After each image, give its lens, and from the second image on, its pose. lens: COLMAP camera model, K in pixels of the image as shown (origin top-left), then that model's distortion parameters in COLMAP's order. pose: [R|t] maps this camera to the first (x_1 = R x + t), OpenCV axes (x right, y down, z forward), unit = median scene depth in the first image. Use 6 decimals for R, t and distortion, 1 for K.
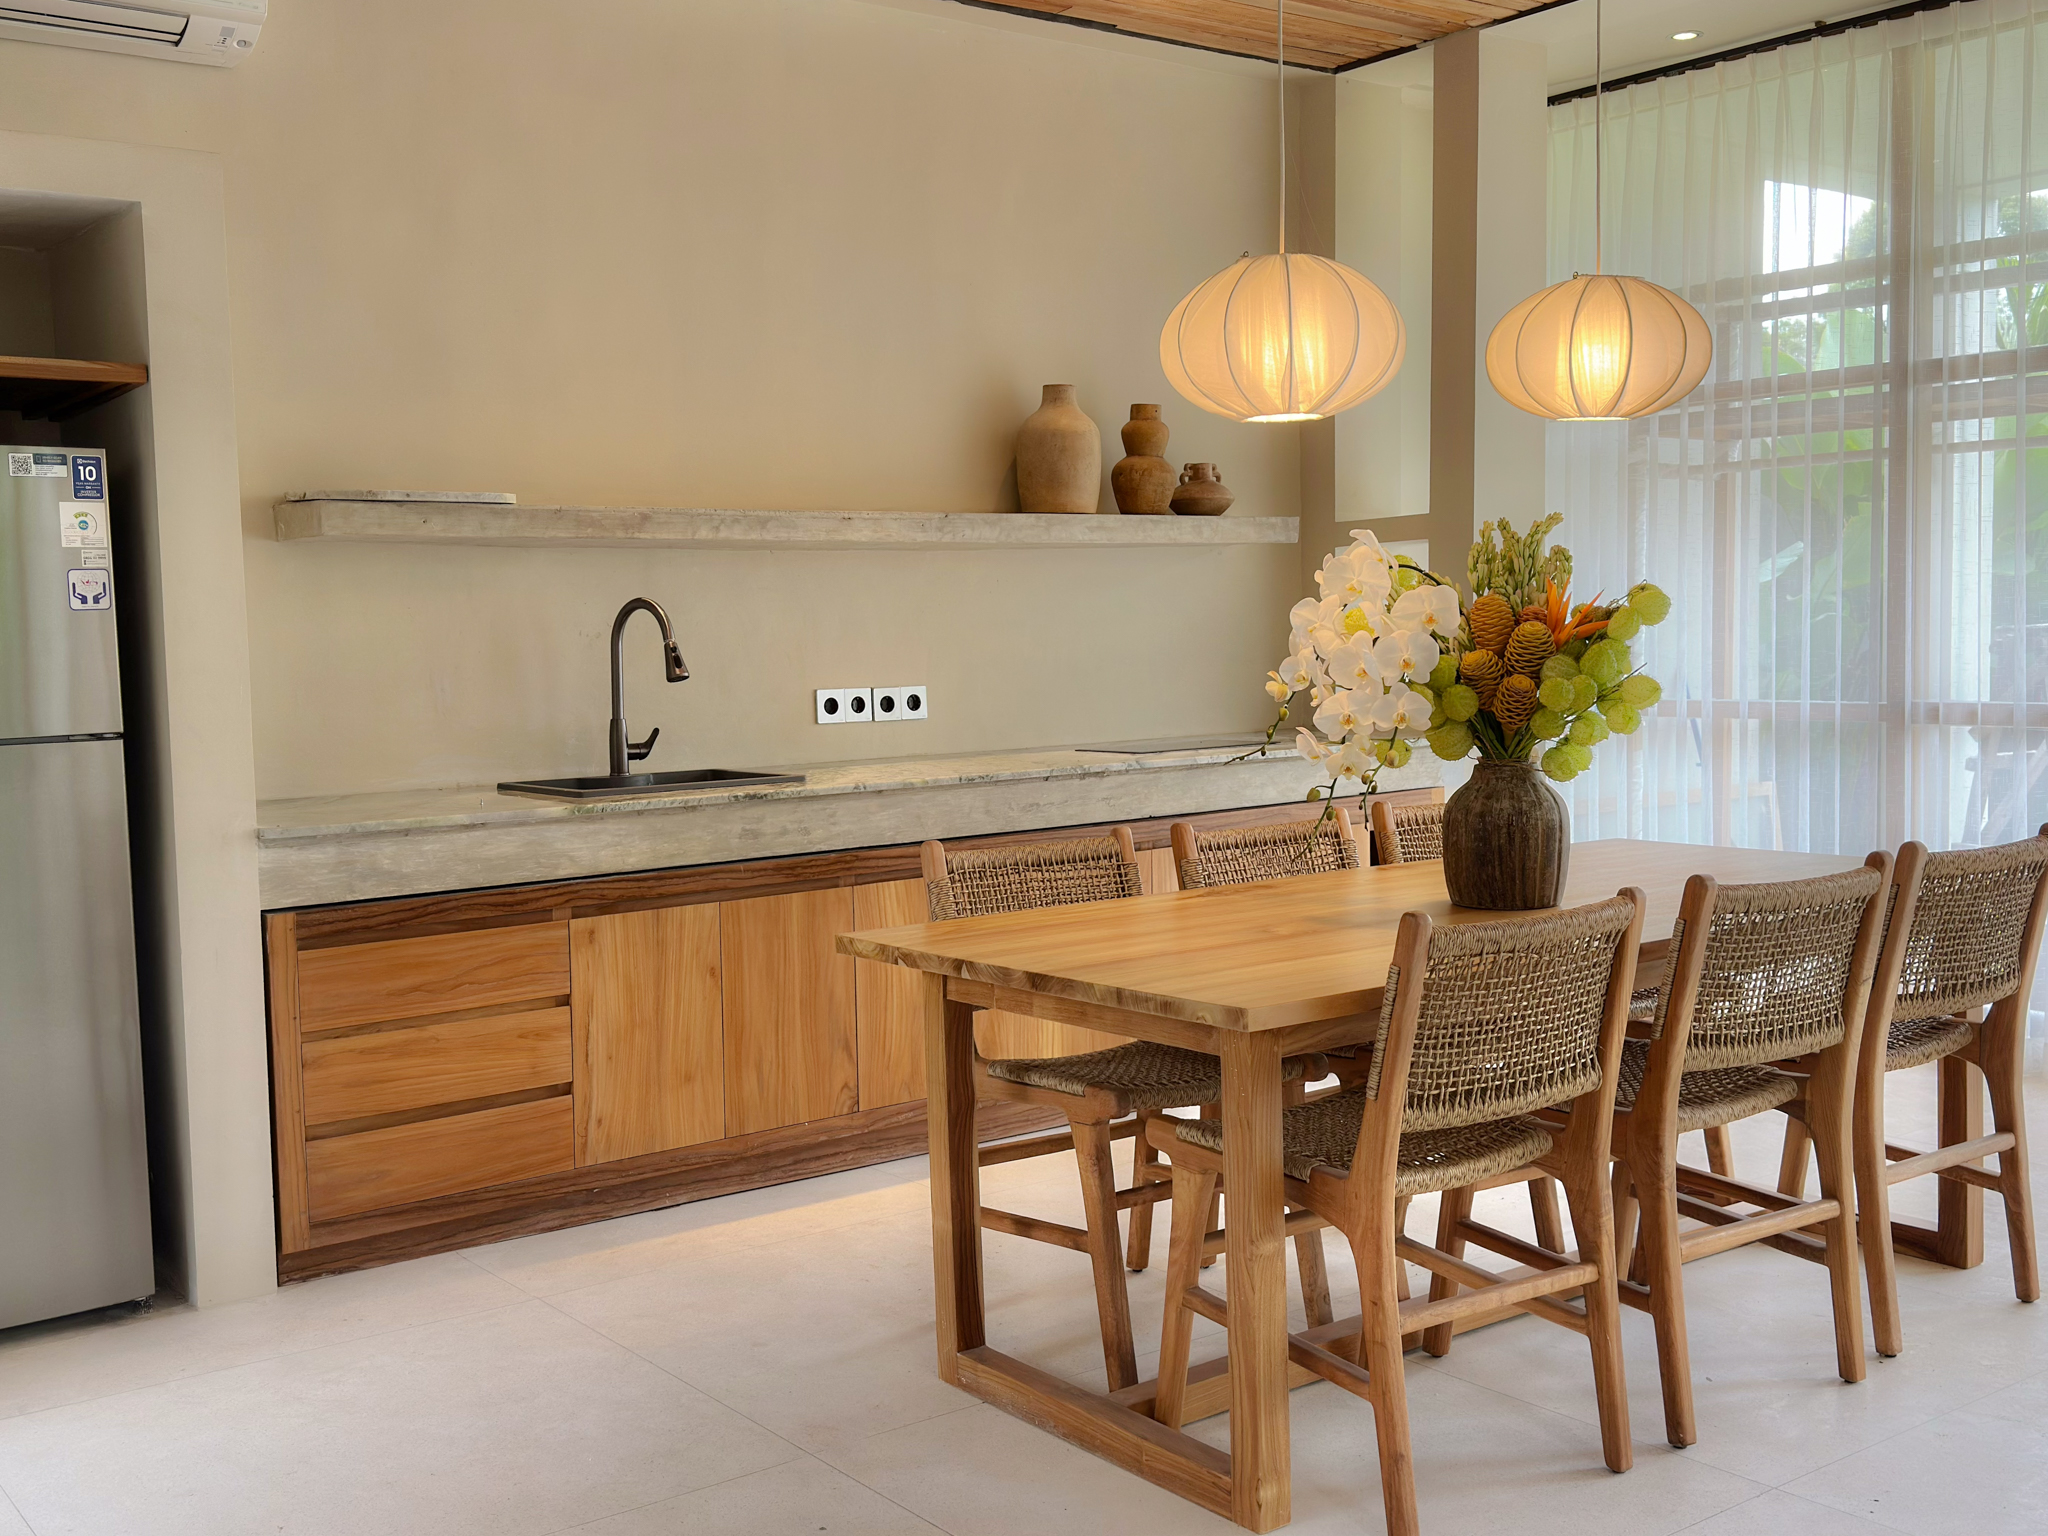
lens RADIAL K [[2138.4, 0, 1024.0], [0, 2138.4, 768.0], [0, 0, 1]] dist [0.244899, -0.454373]
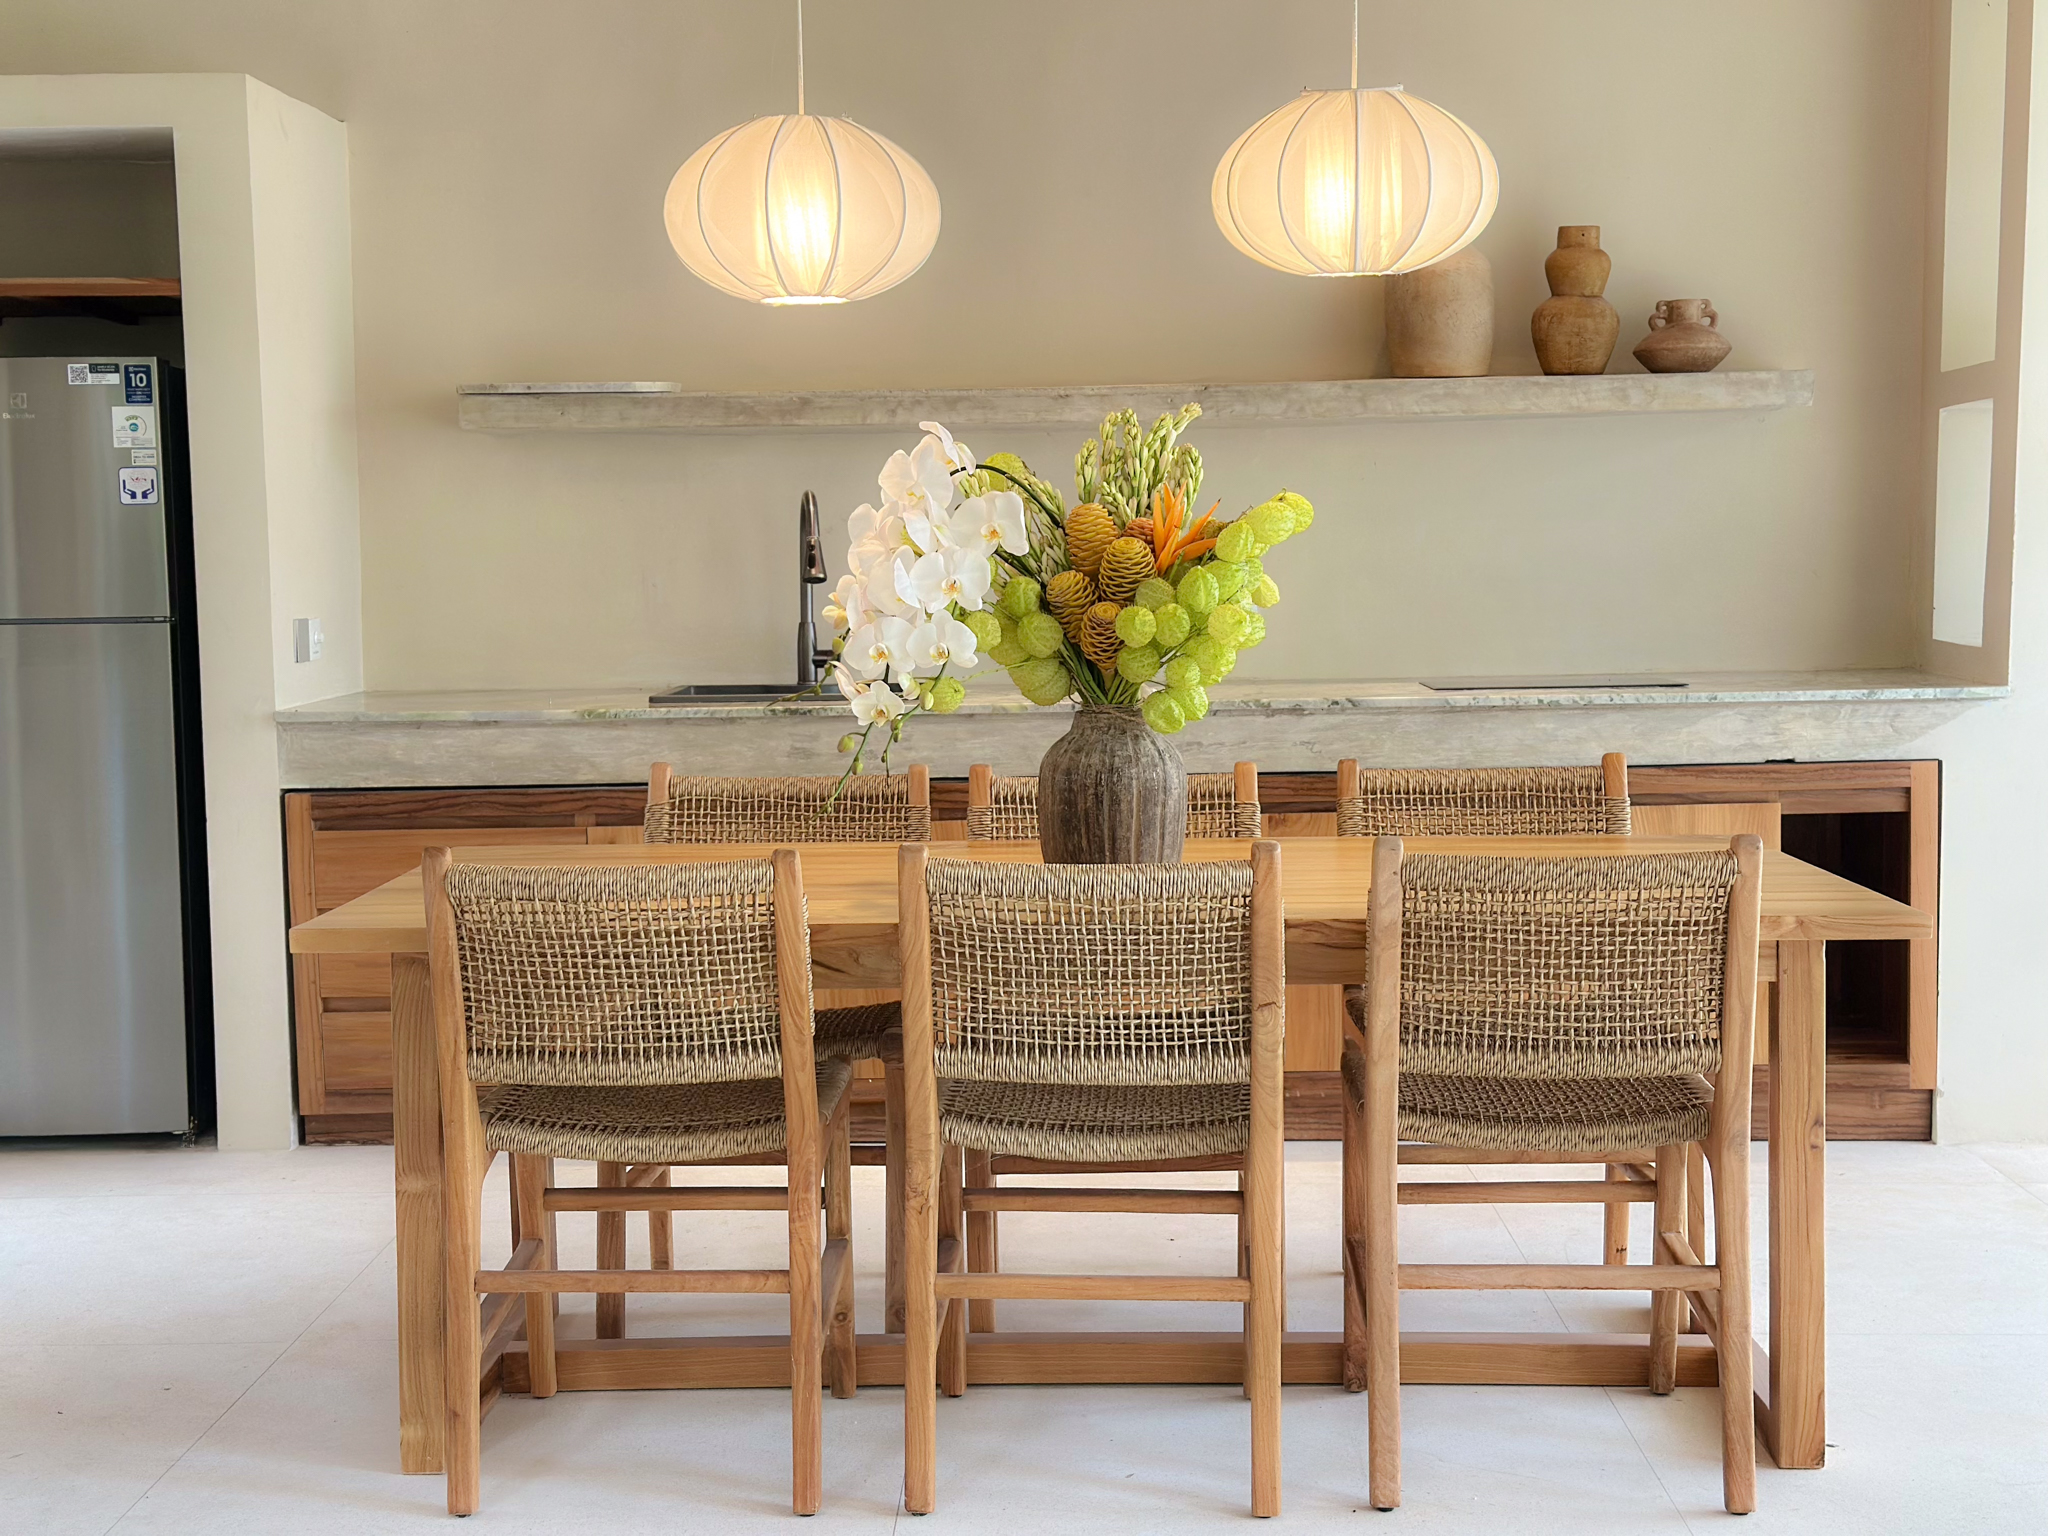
lens RADIAL K [[2874.1, 0, 1024.0], [0, 2874.1, 768.0], [0, 0, 1]] dist [0.167375, 0.044847]
pose [[0.781257, 0.065250, -0.620790, 0.770851], [-0.046511, 0.997842, 0.046347, -0.025999], [0.622475, -0.007336, 0.782606, 0.116833]]
